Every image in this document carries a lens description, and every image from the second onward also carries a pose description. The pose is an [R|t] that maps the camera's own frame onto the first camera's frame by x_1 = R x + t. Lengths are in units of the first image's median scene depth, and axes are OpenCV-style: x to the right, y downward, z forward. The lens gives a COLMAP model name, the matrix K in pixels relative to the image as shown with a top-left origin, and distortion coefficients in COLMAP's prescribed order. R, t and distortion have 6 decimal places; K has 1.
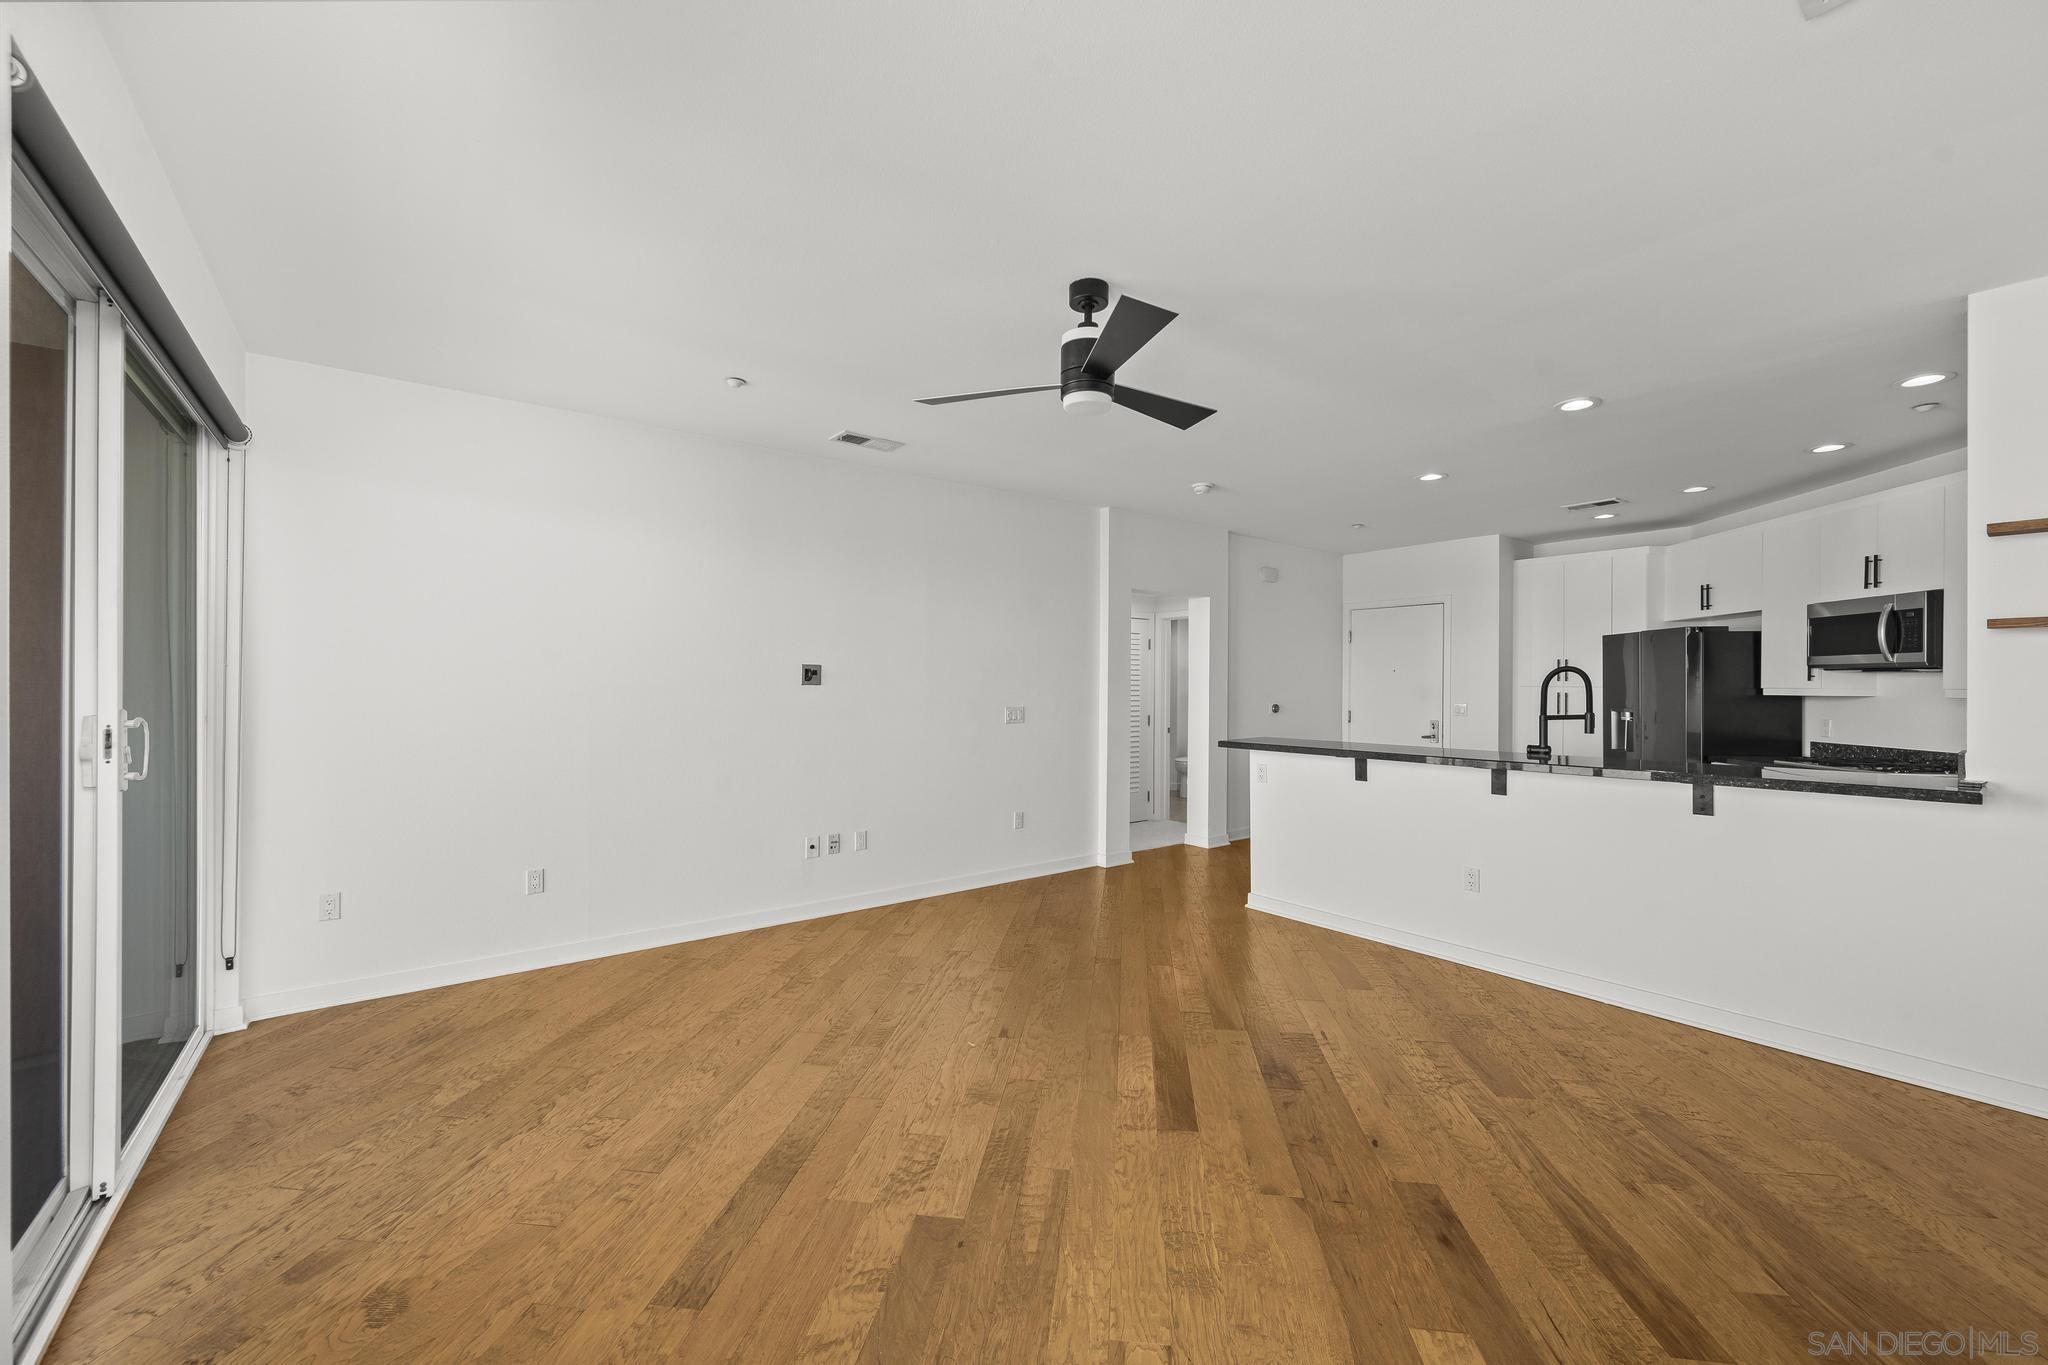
lens RADIAL K [[830.7, 0, 1019.6], [0, 830.7, 687.1], [0, 0, 1]] dist [0.002837, 0.000168]
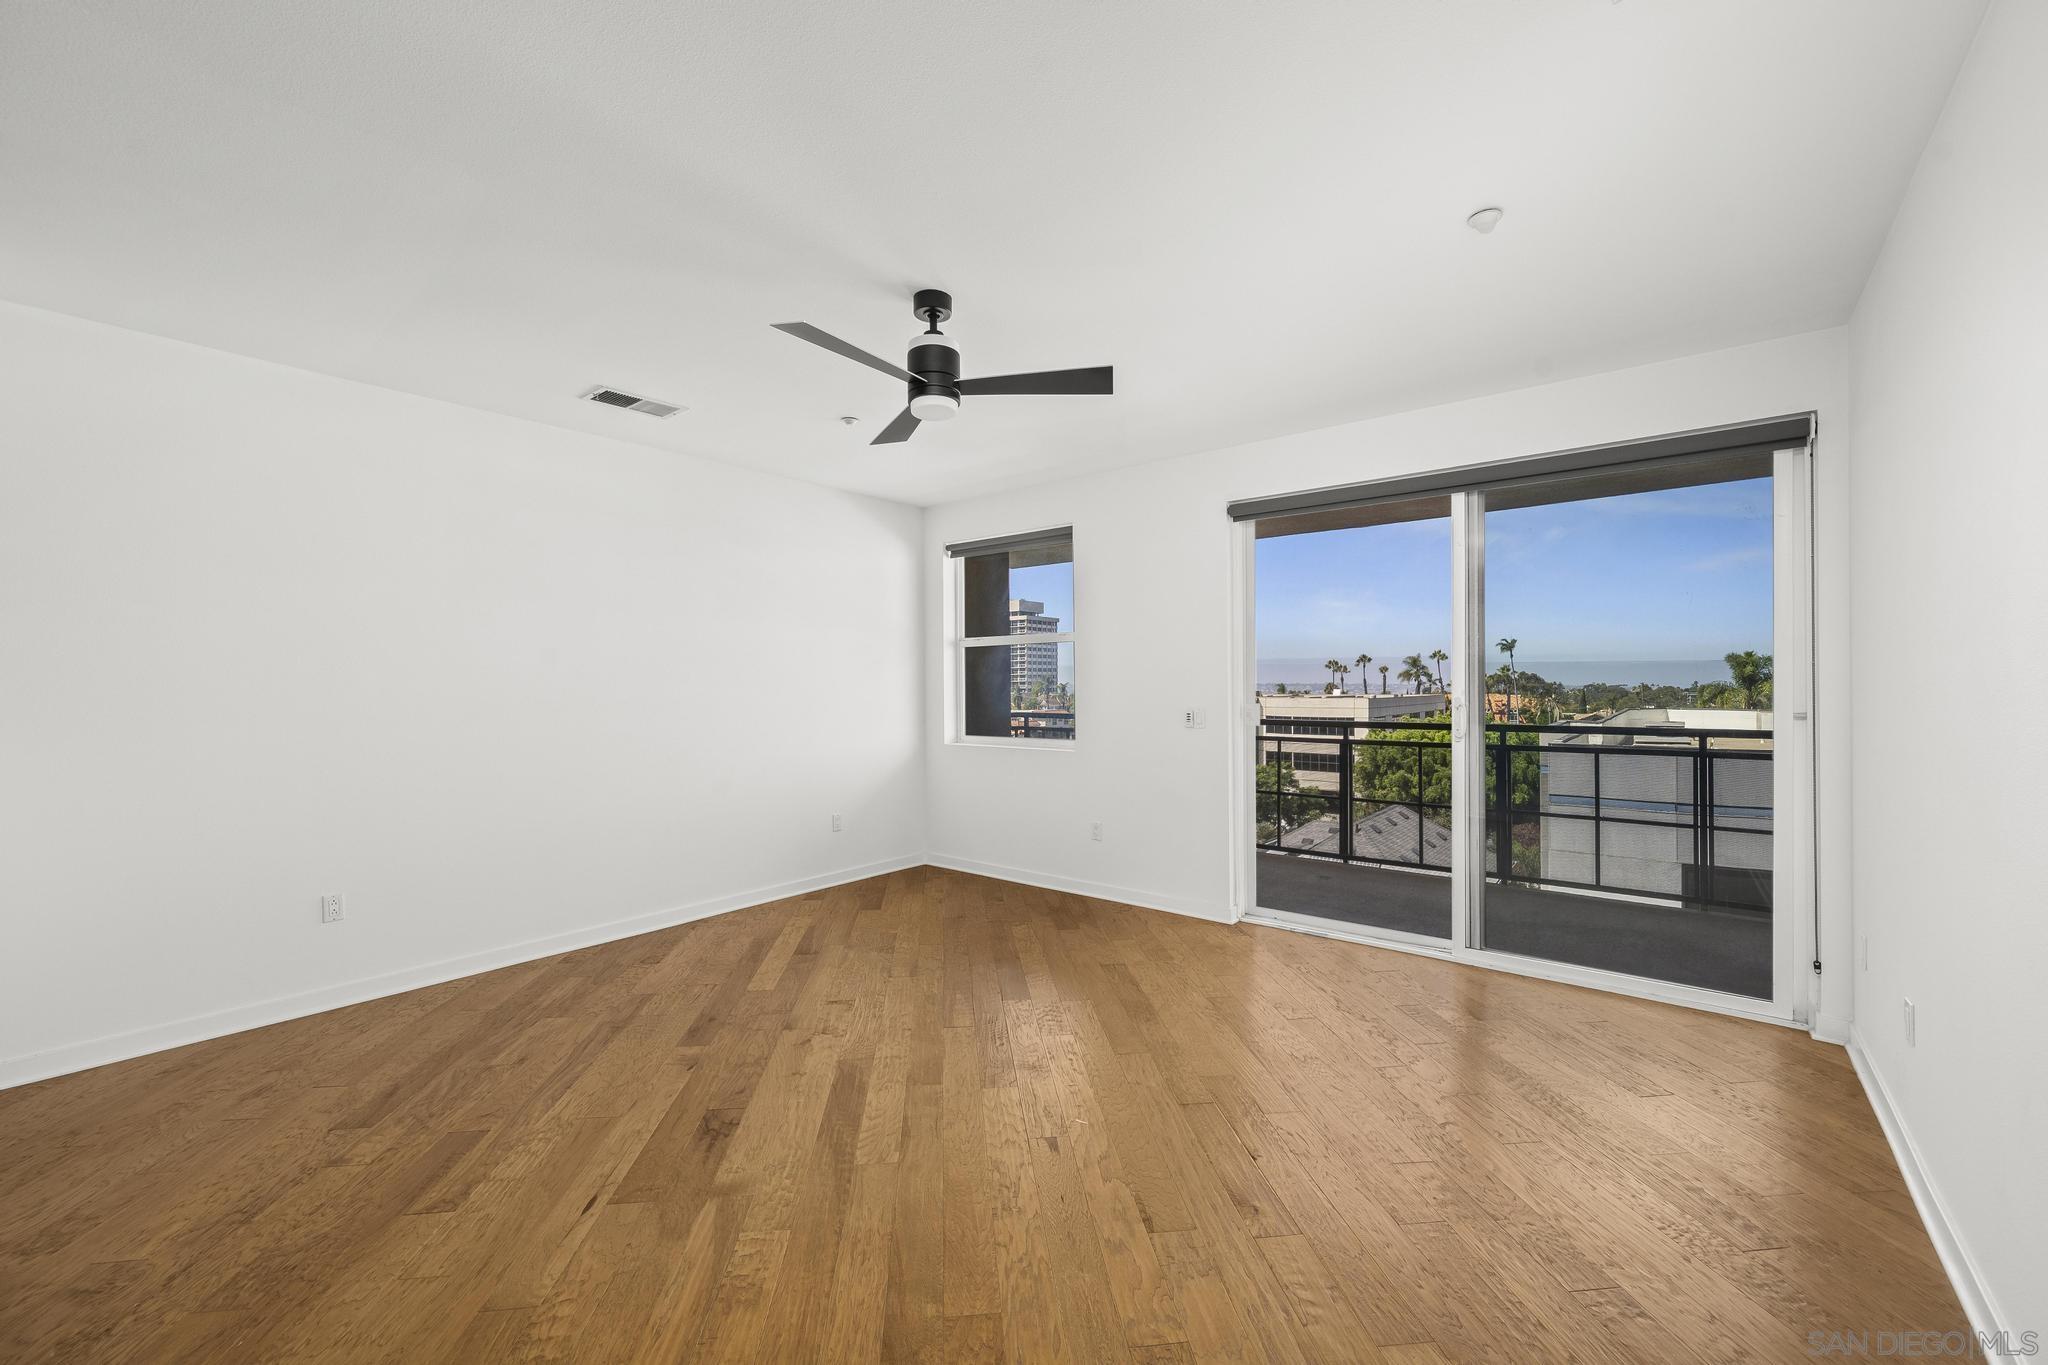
lens RADIAL K [[830.7, 0, 1026.1], [0, 830.7, 683.3], [0, 0, 1]] dist [0.002837, 0.000168]
pose [[-0.972902, 0.001009, -0.231215, 0.203417], [0.002290, 0.999983, -0.005273, 0.004057], [0.231205, -0.005660, -0.972888, 1.974055]]
